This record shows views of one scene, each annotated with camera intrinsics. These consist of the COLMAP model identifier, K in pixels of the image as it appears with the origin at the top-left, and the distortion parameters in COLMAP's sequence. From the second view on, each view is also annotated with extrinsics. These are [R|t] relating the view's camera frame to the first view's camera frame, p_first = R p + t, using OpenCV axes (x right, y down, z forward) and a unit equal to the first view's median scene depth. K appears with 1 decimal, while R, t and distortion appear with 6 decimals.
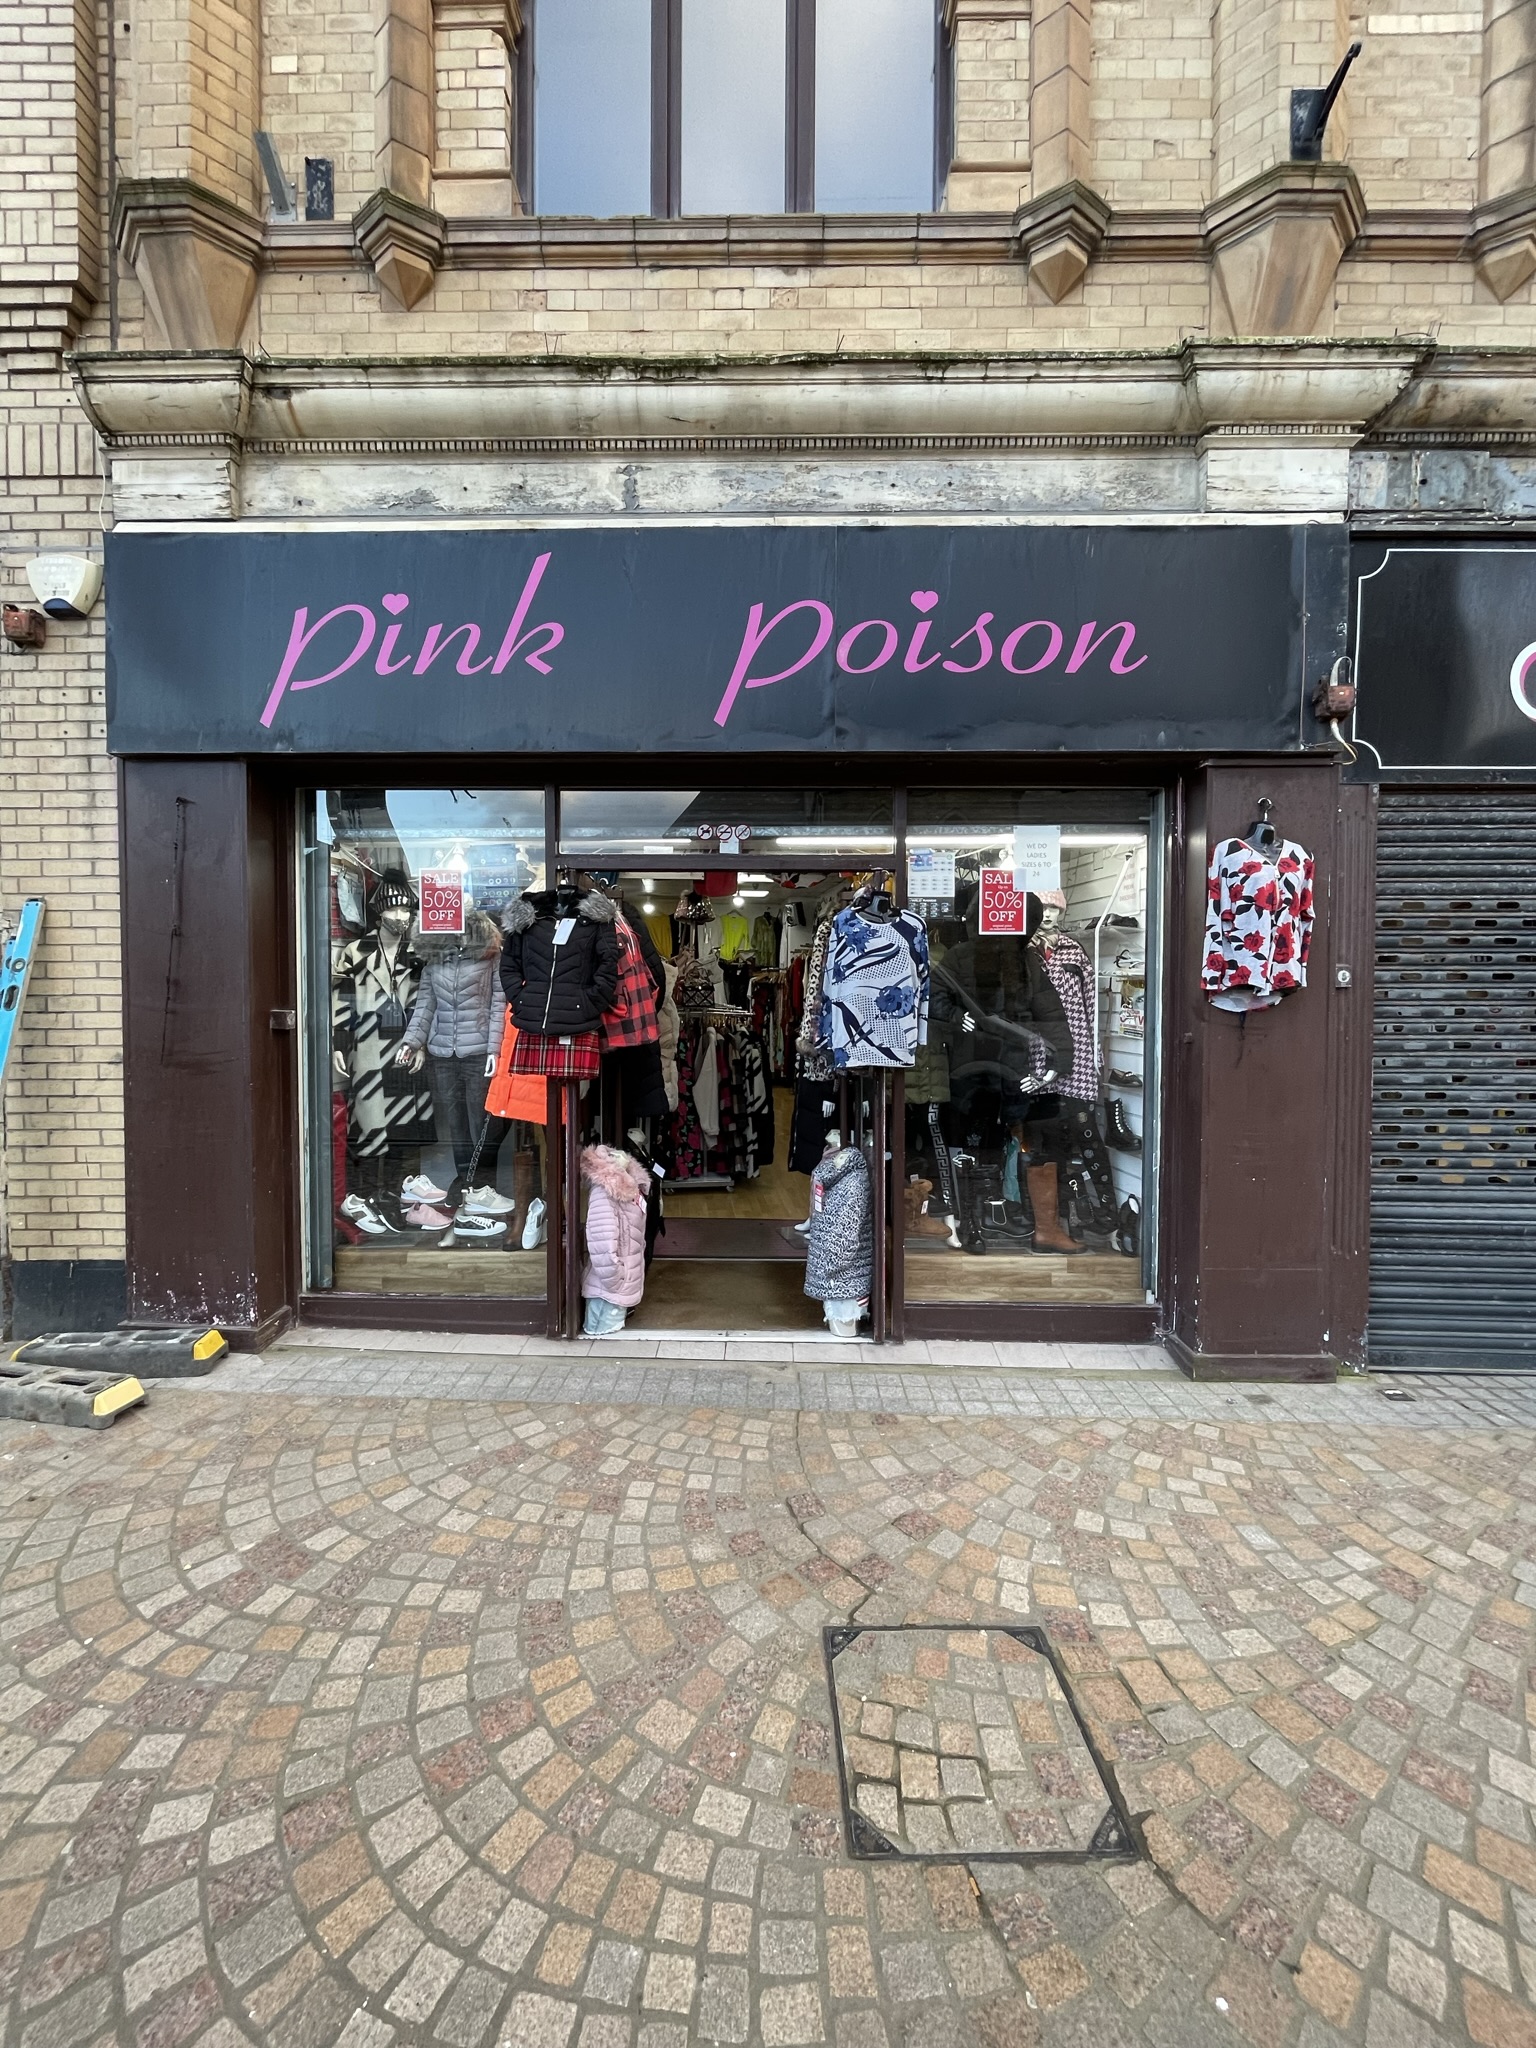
lens RADIAL K [[825.8, 0, 757.5], [0, 825.8, 1011.6], [0, 0, 1]] dist [0.000382, -0.001377]
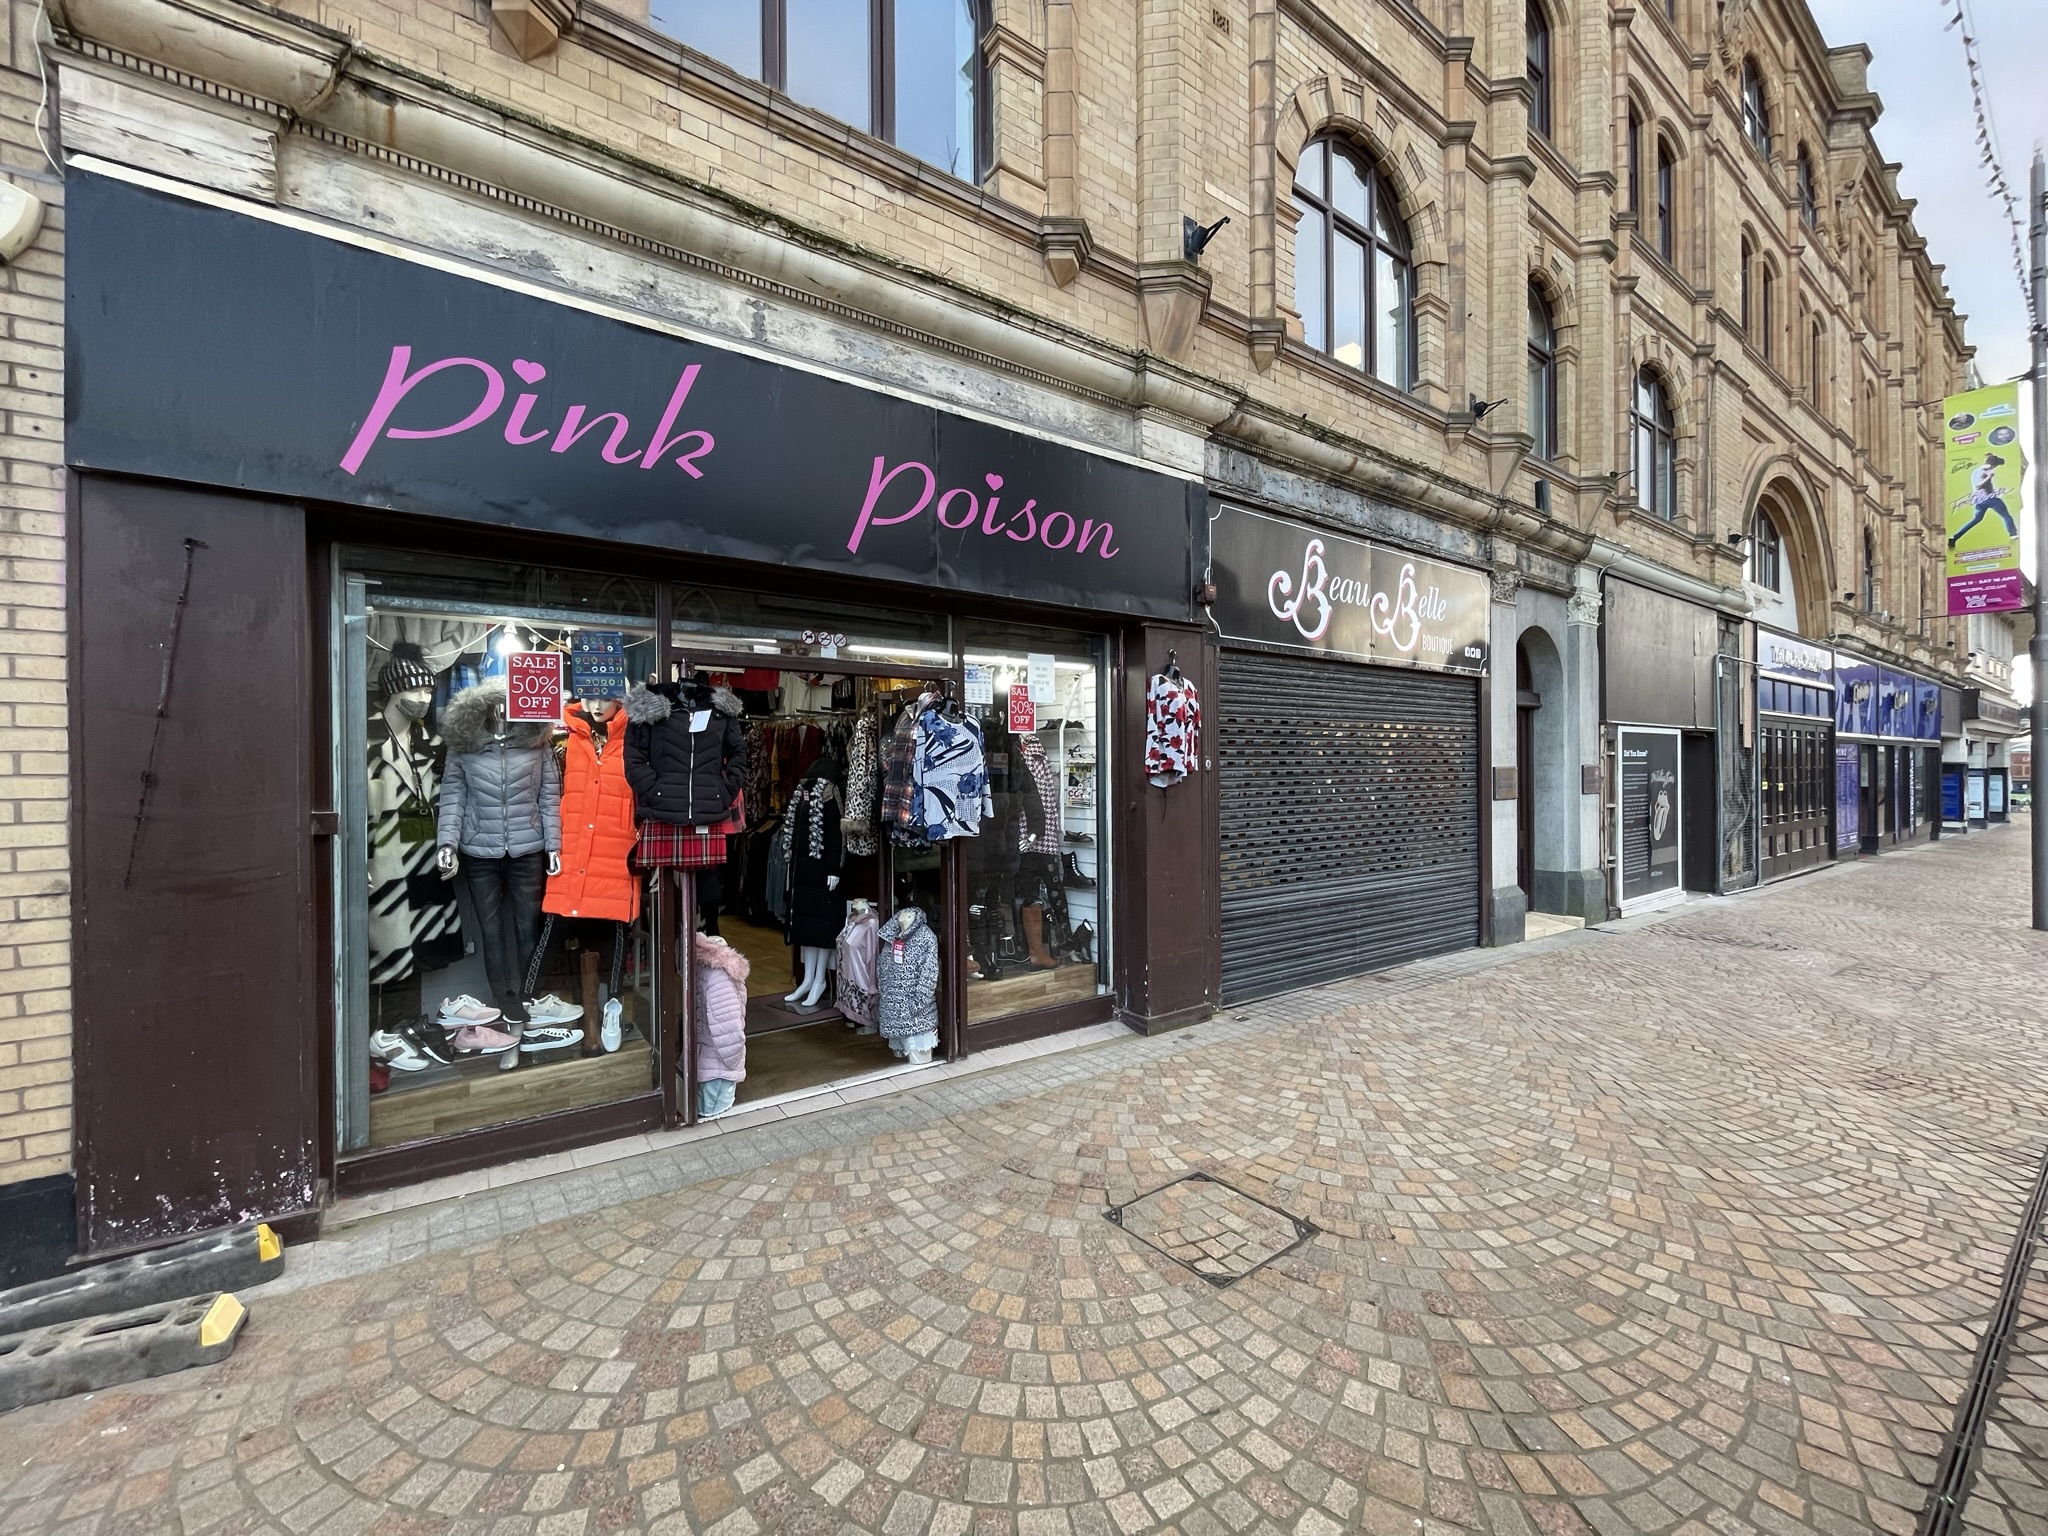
lens RADIAL K [[825.8, 0, 1016.5], [0, 825.8, 769.6], [0, 0, 1]] dist [0.000382, -0.001377]
pose [[0.803190, -0.009894, 0.595640, -0.550096], [0.024834, 0.999549, -0.016883, -0.013376], [-0.595204, 0.028352, 0.803074, -0.066803]]
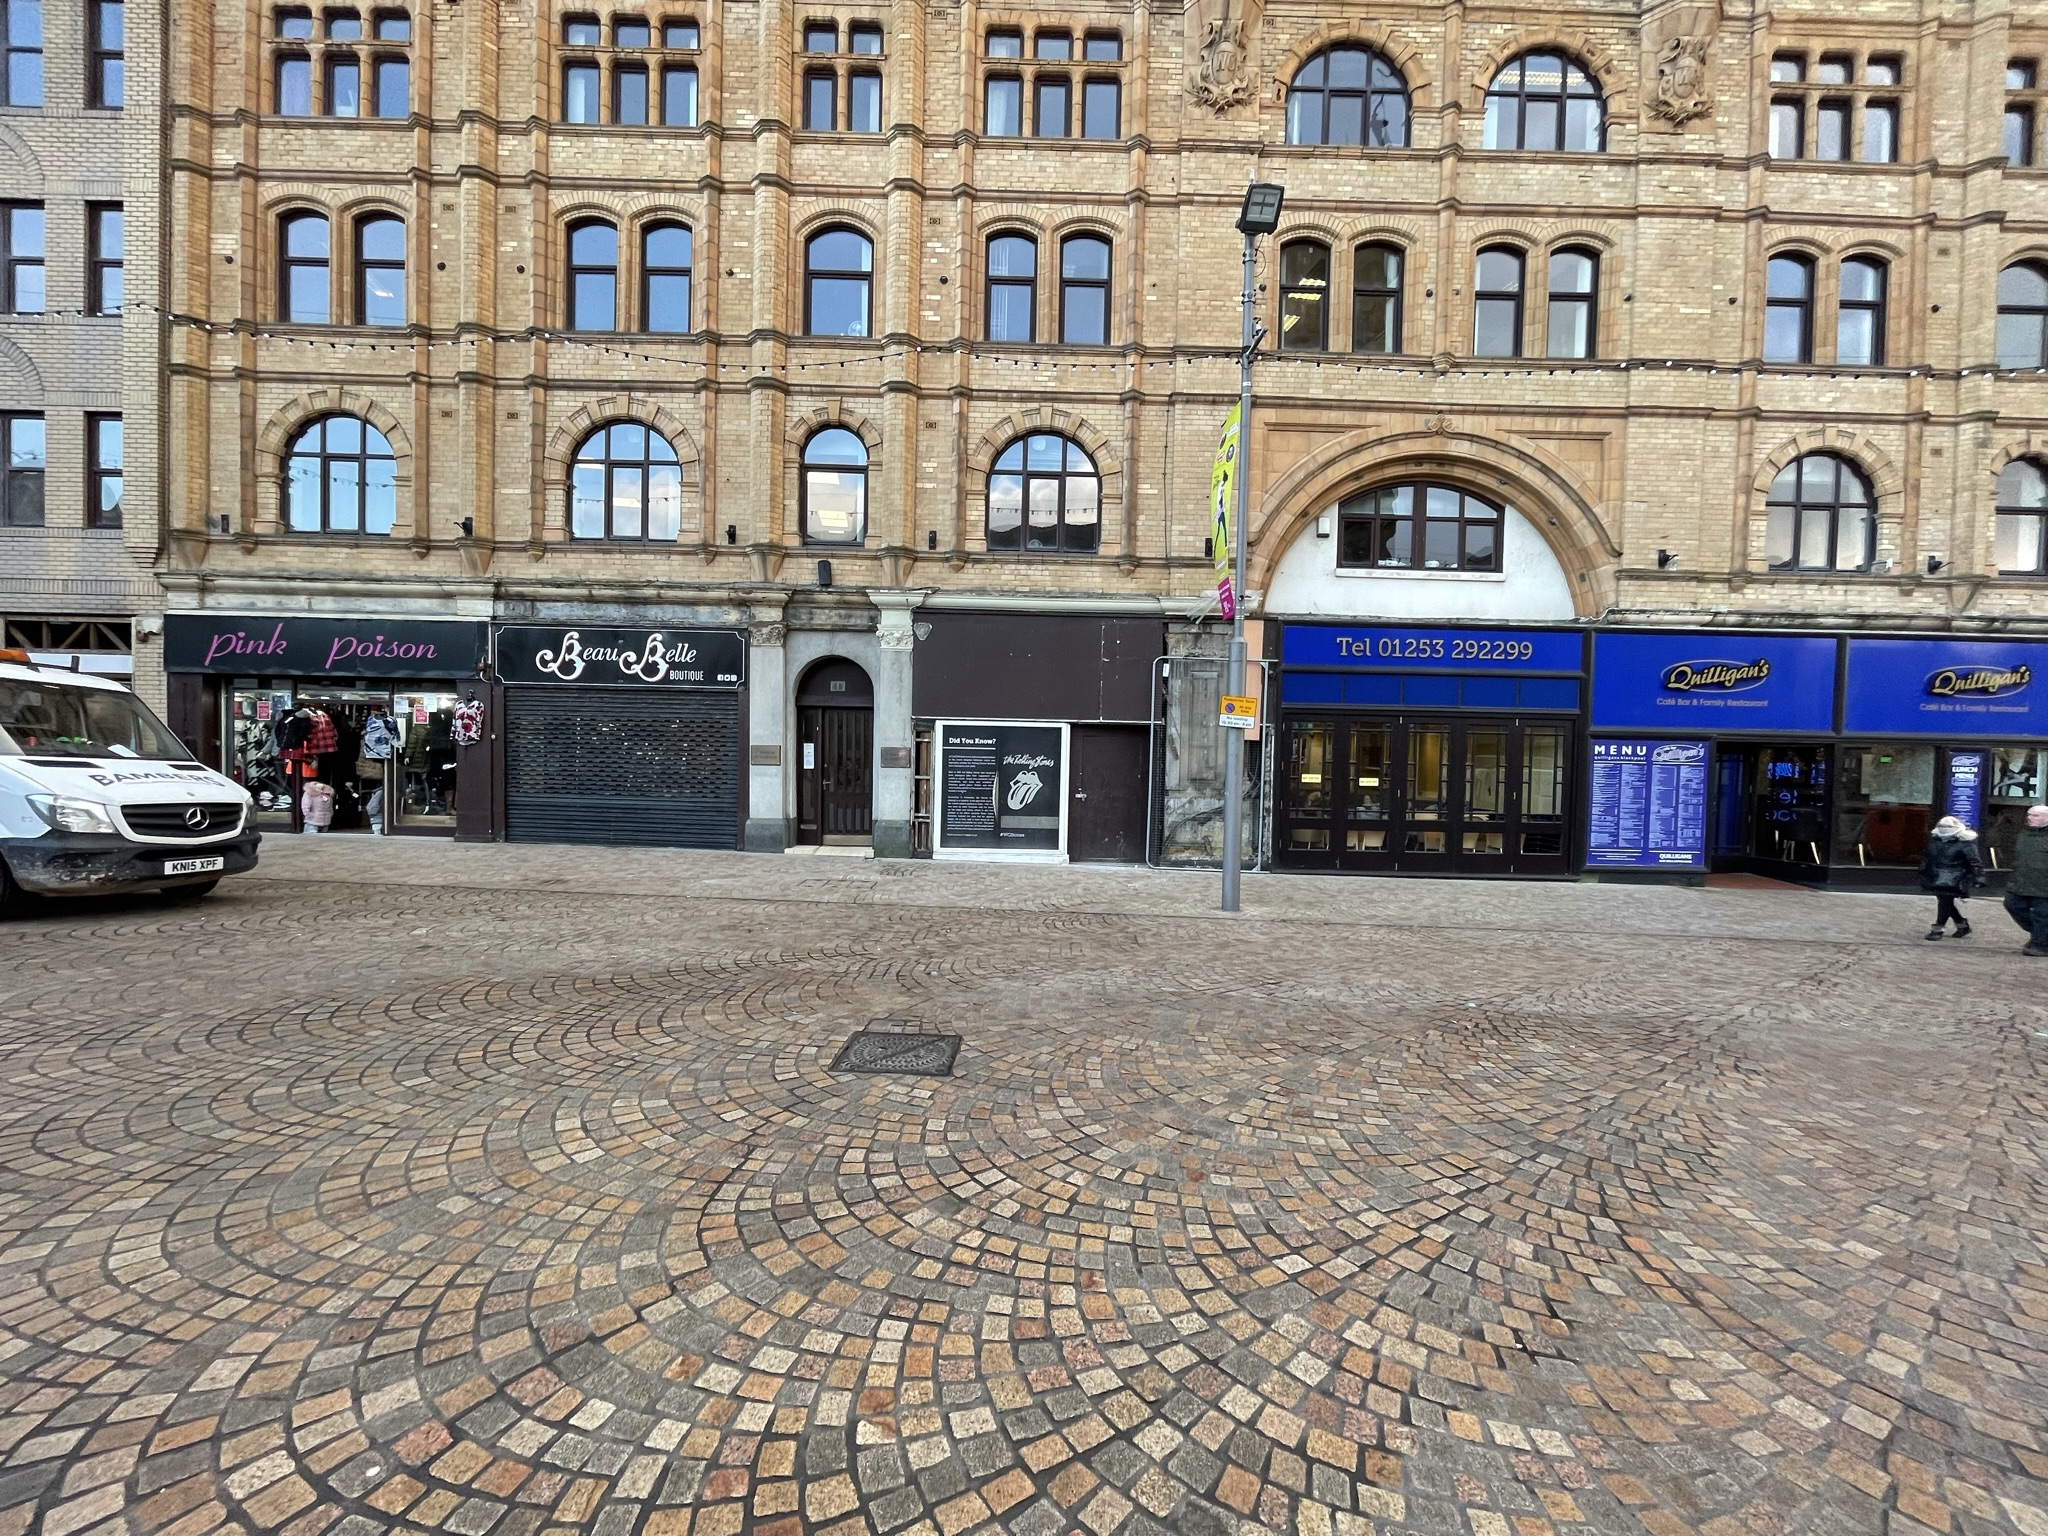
lens RADIAL K [[825.8, 0, 996.7], [0, 825.8, 782.2], [0, 0, 1]] dist [0.000382, -0.001377]
pose [[0.999535, 0.019129, 0.023750, 2.980183], [-0.019237, 0.999805, 0.004353, 0.109049], [-0.023662, -0.004808, 0.999708, -2.915020]]
